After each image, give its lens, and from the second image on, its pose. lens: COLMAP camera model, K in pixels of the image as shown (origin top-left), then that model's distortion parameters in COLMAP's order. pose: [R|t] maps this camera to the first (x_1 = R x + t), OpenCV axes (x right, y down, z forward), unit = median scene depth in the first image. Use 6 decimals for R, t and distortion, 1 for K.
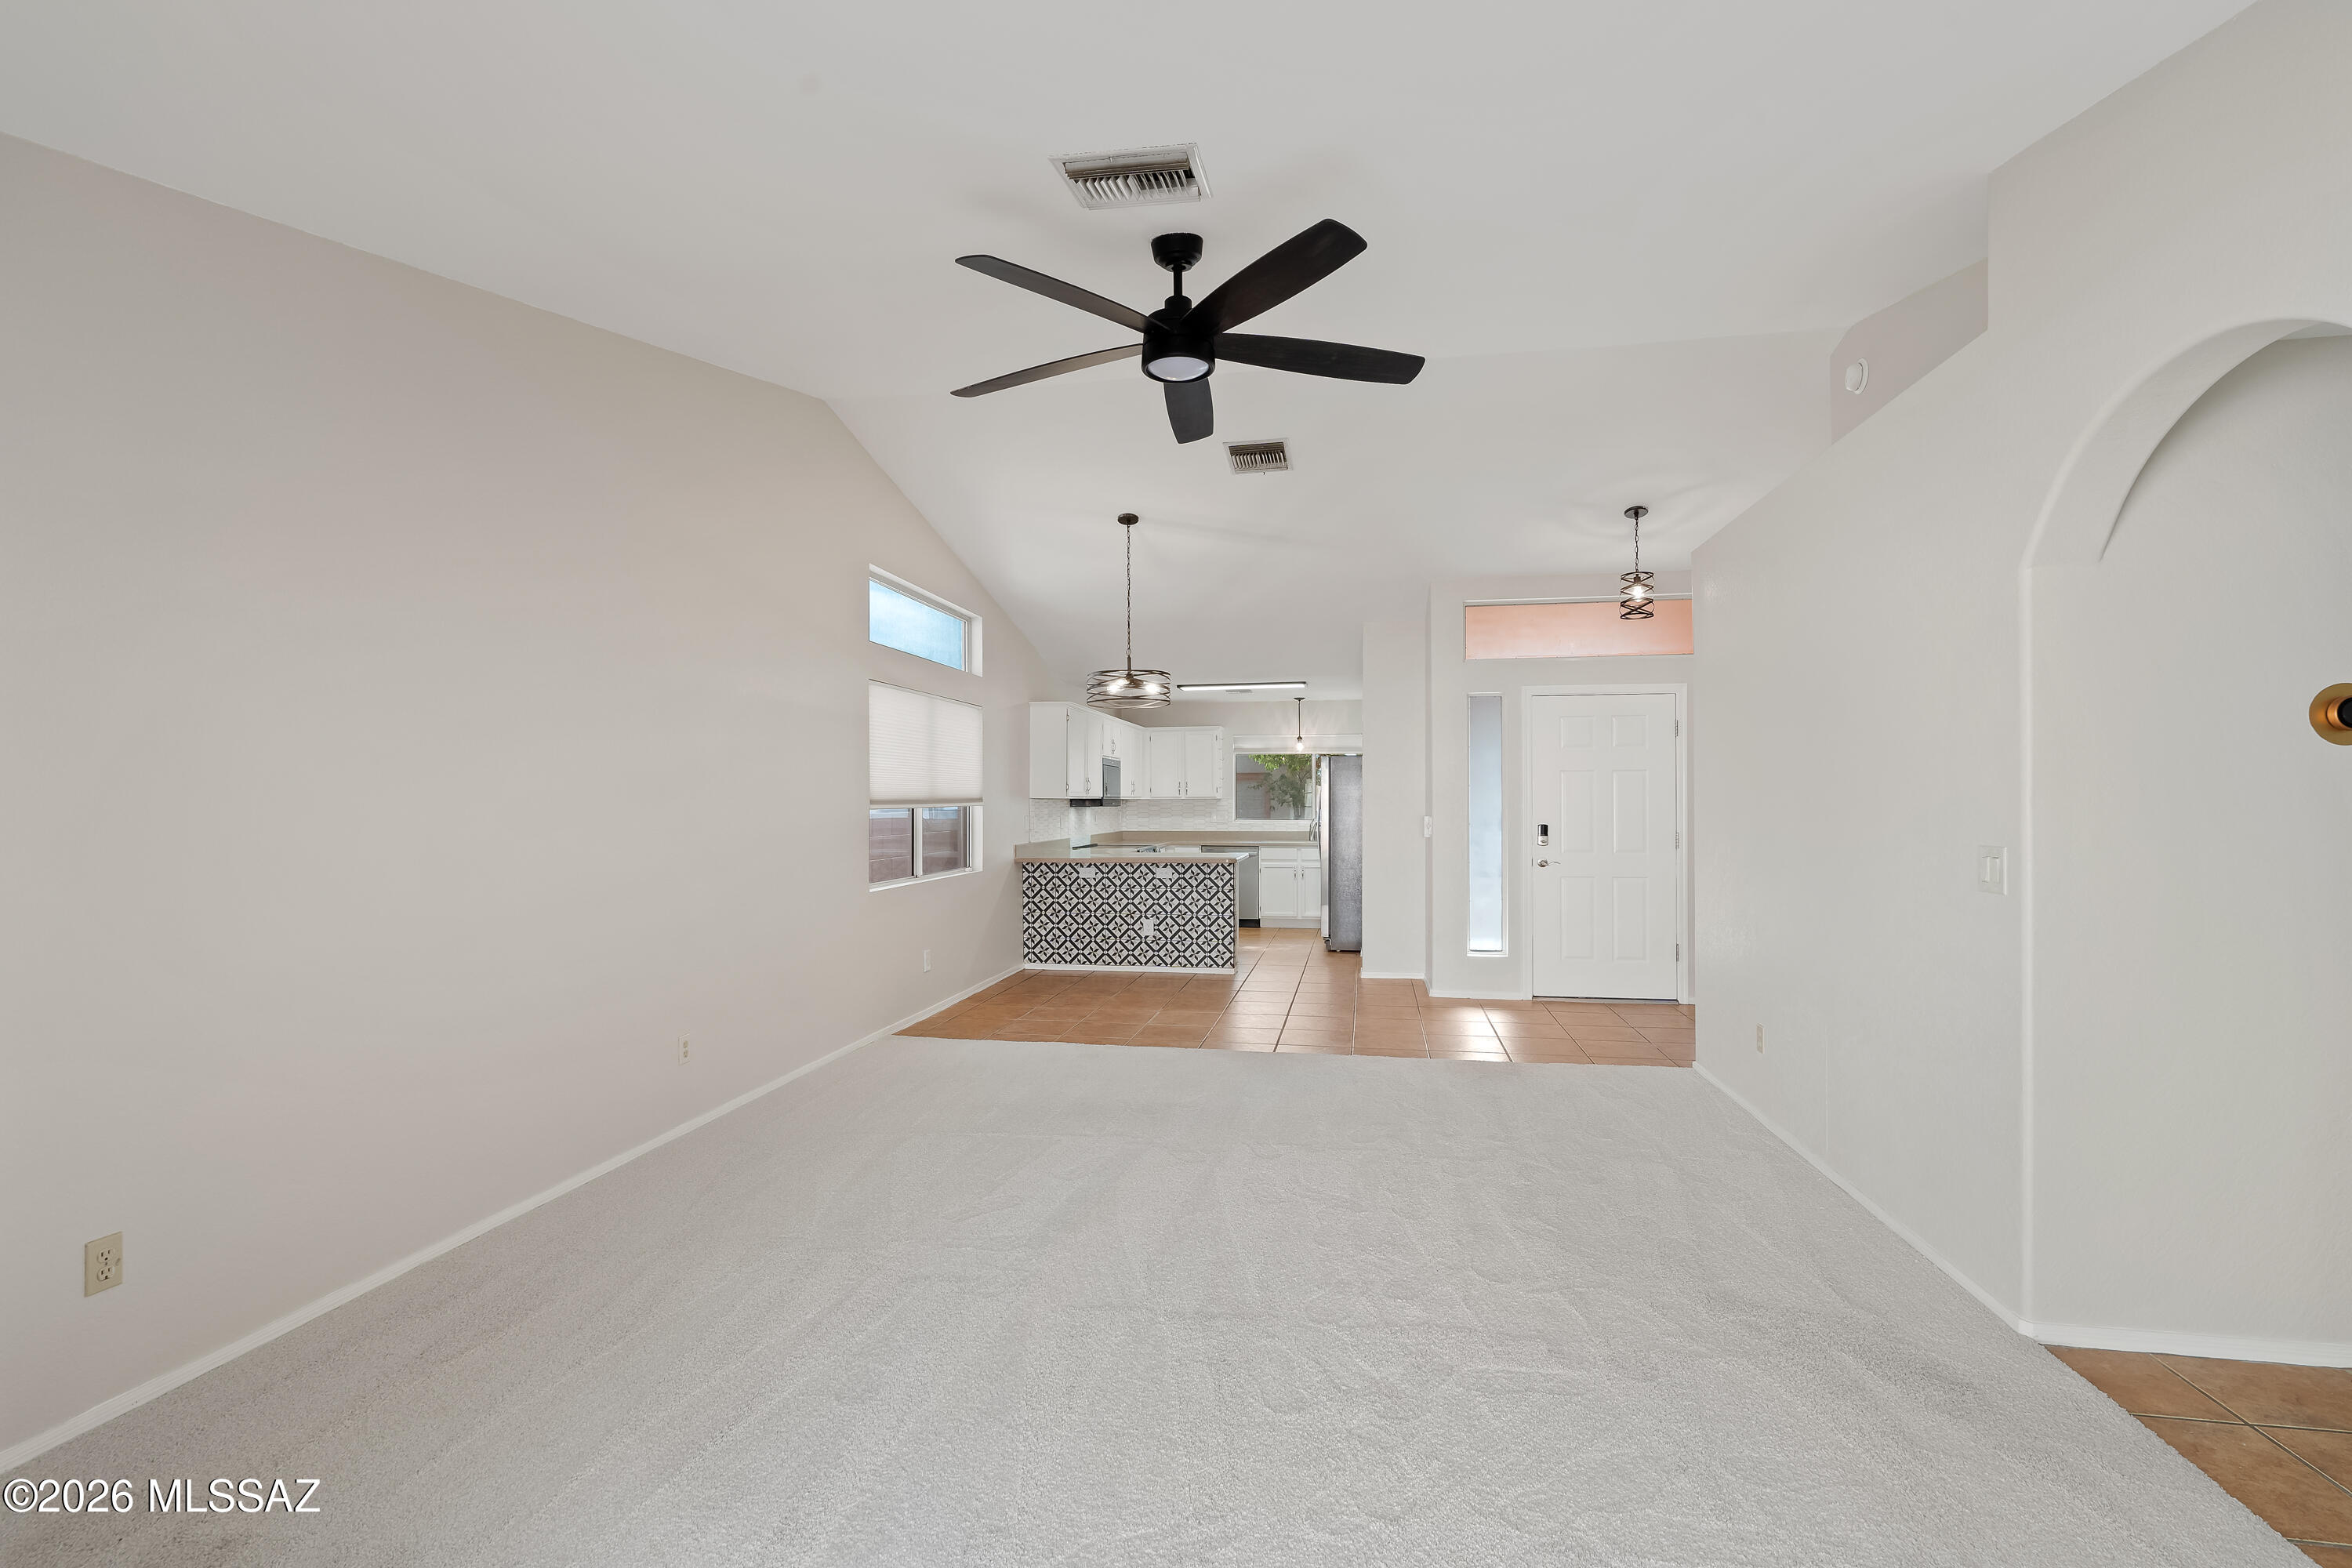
lens RADIAL K [[1087.4, 0, 1184.8], [0, 1087.4, 798.4], [0, 0, 1]] dist [-0.001358, 0.000451]
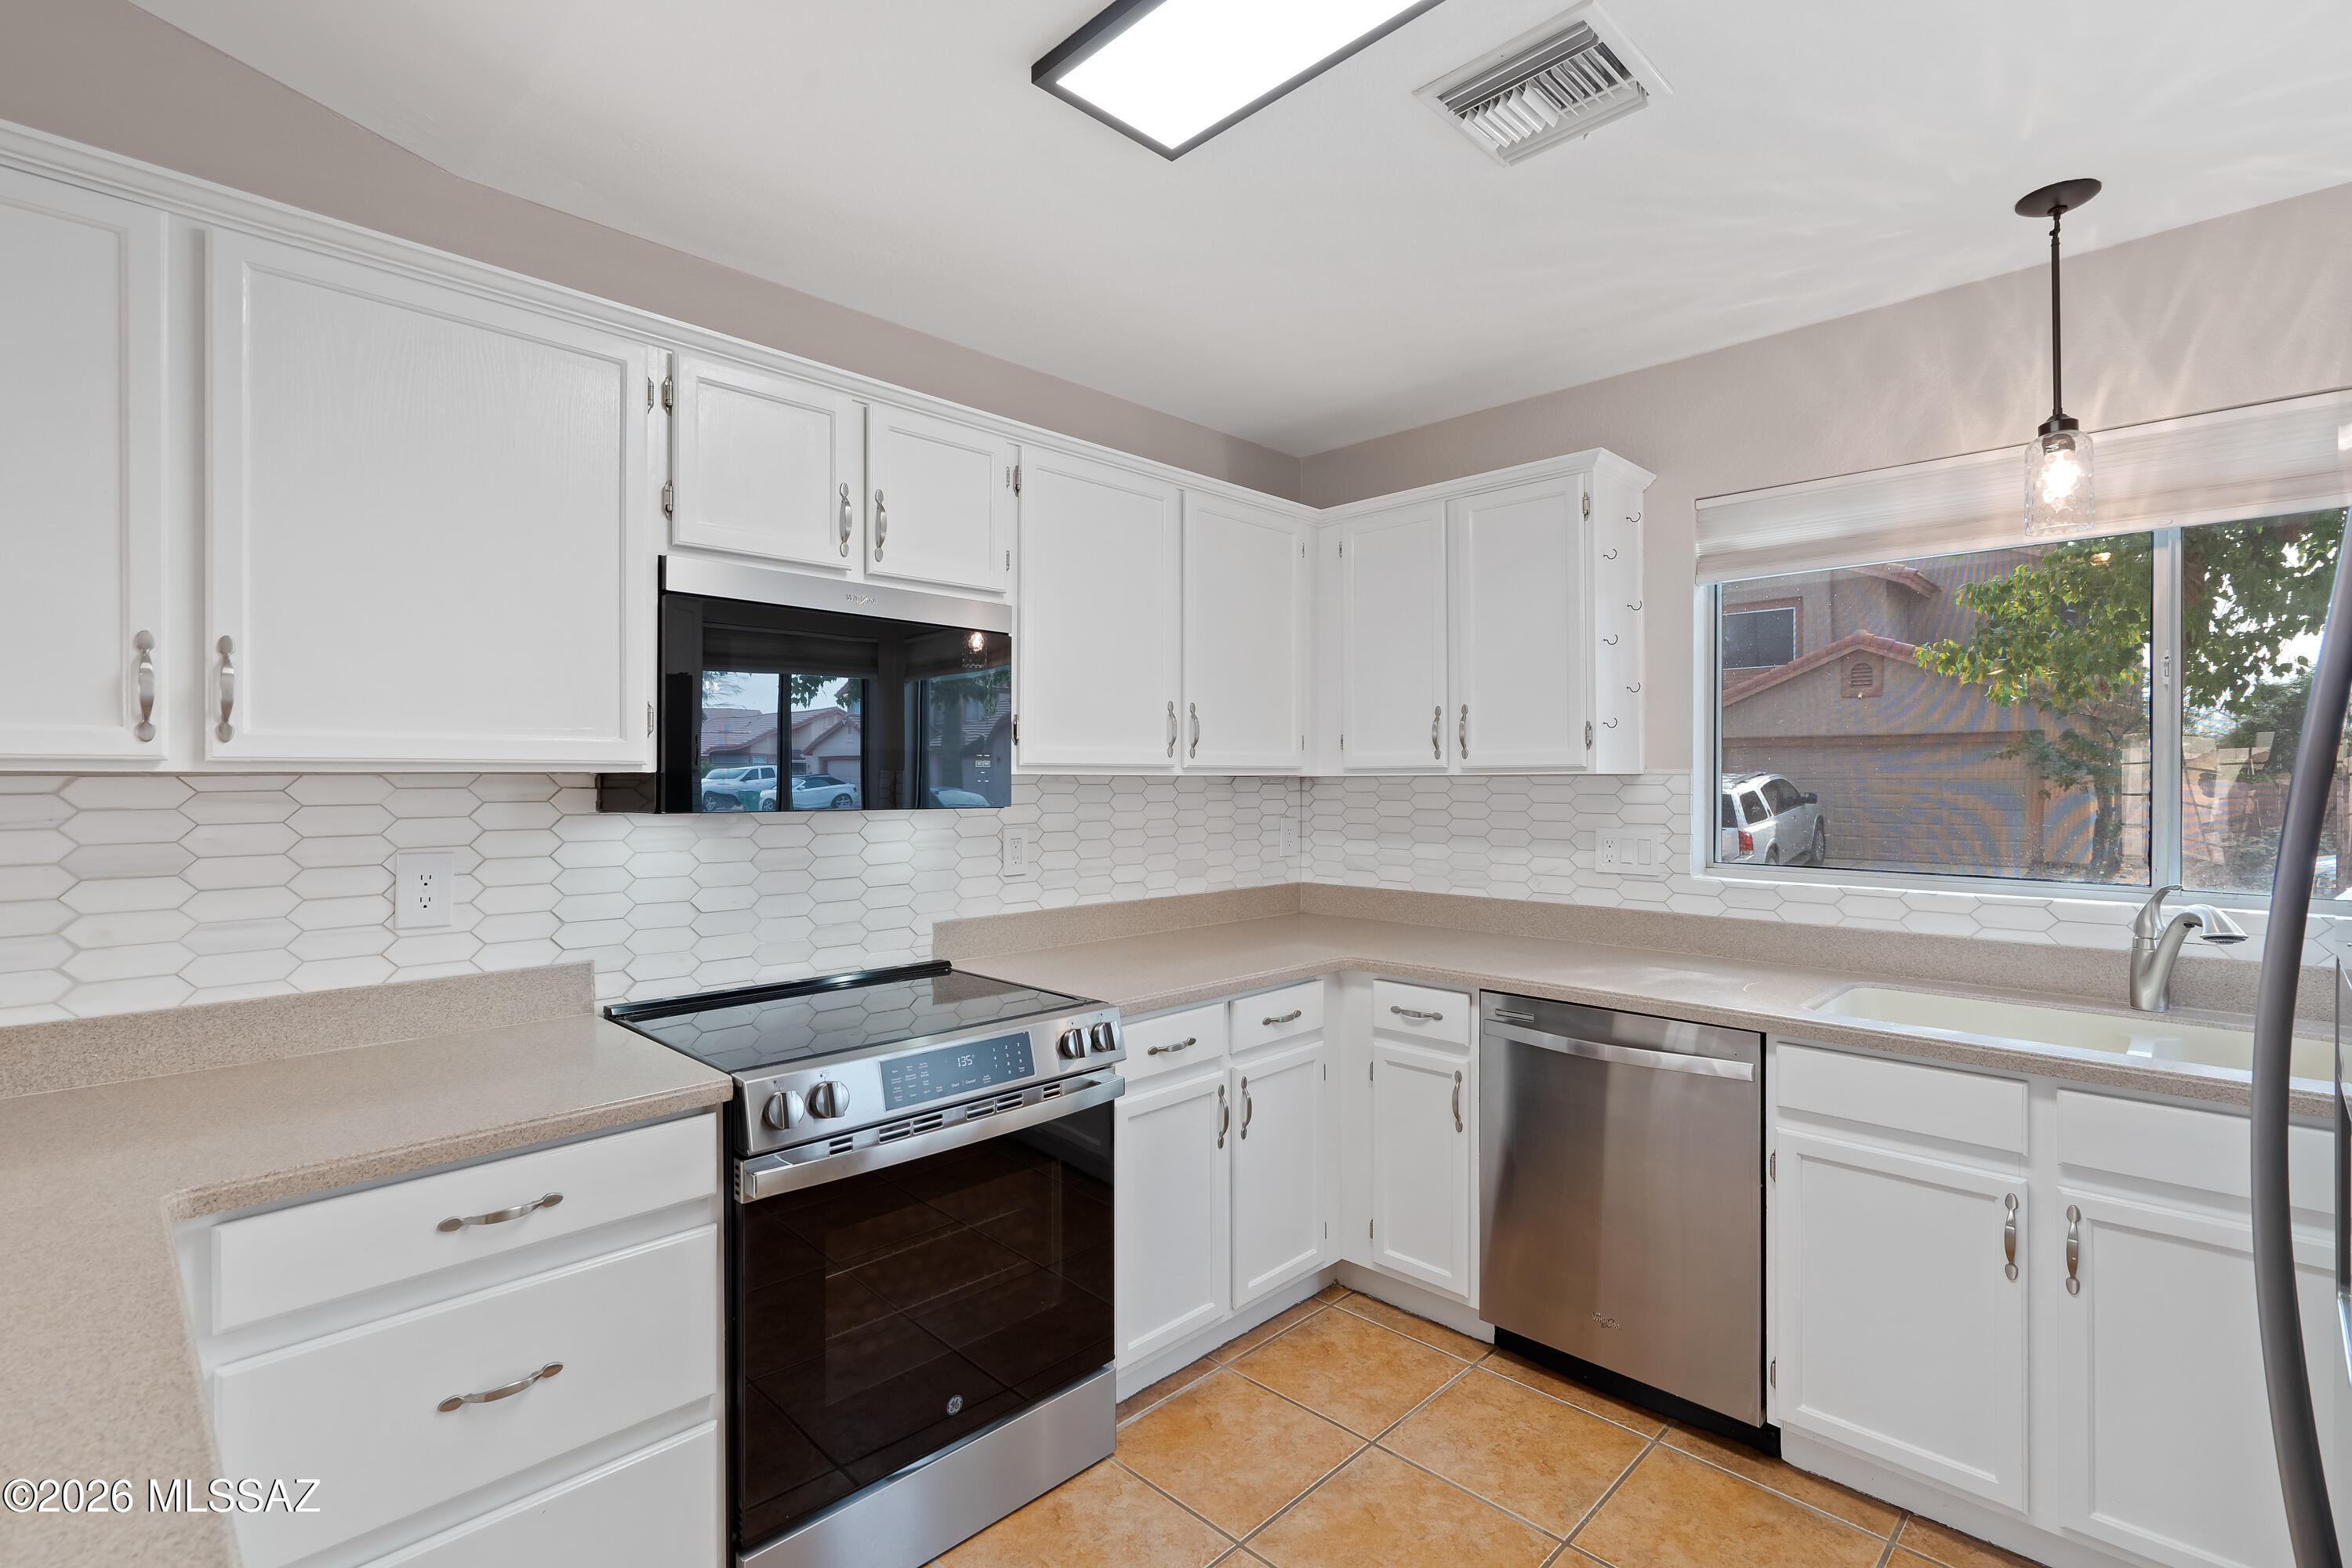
lens RADIAL K [[1074.0, 0, 1169.4], [0, 1074.0, 782.0], [0, 0, 1]] dist [0.000273, 0.000527]
pose [[0.814916, 0.001603, -0.579577, 0.098648], [0.000904, 0.999991, 0.004037, 0.001052], [0.579579, -0.003813, 0.814907, 0.855981]]
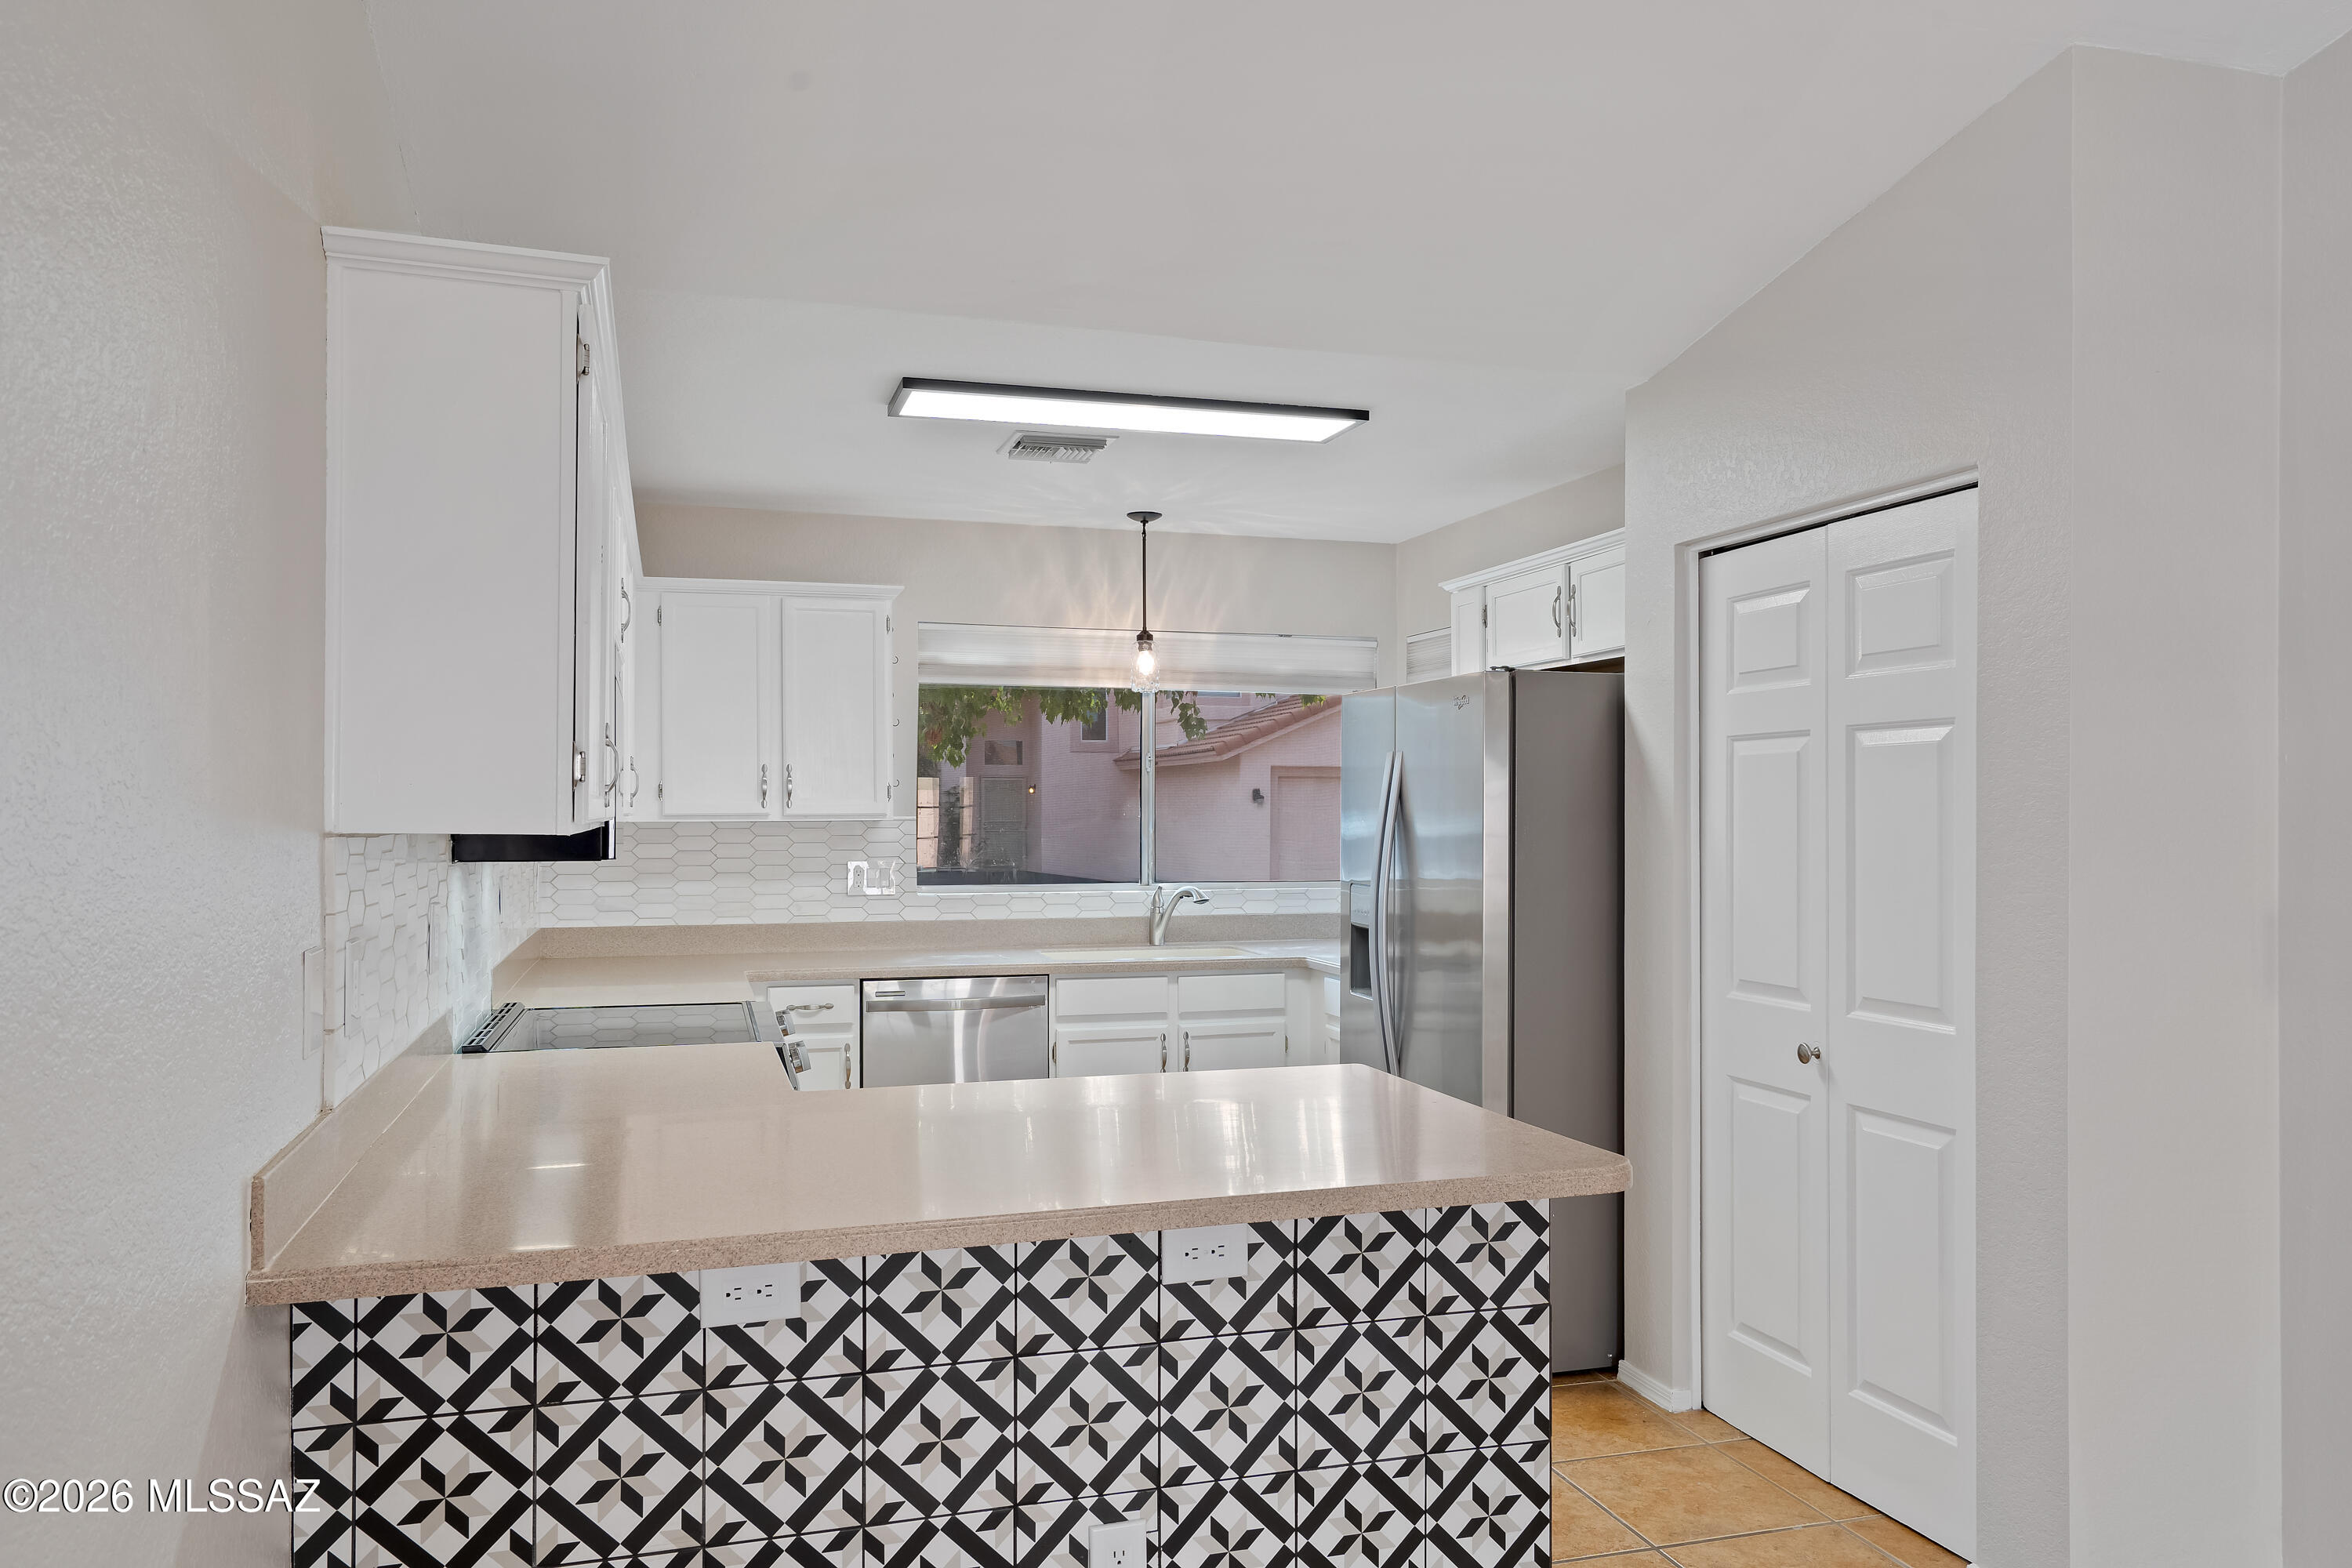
lens RADIAL K [[1620.9, 0, 1166.3], [0, 1620.9, 812.7], [0, 0, 1]] dist [0.010155, 0.001001]
pose [[0.897533, 0.000981, 0.440946, -0.114980], [-0.002192, 0.999995, 0.002237, -0.003470], [-0.440942, -0.002974, 0.897531, 0.614202]]
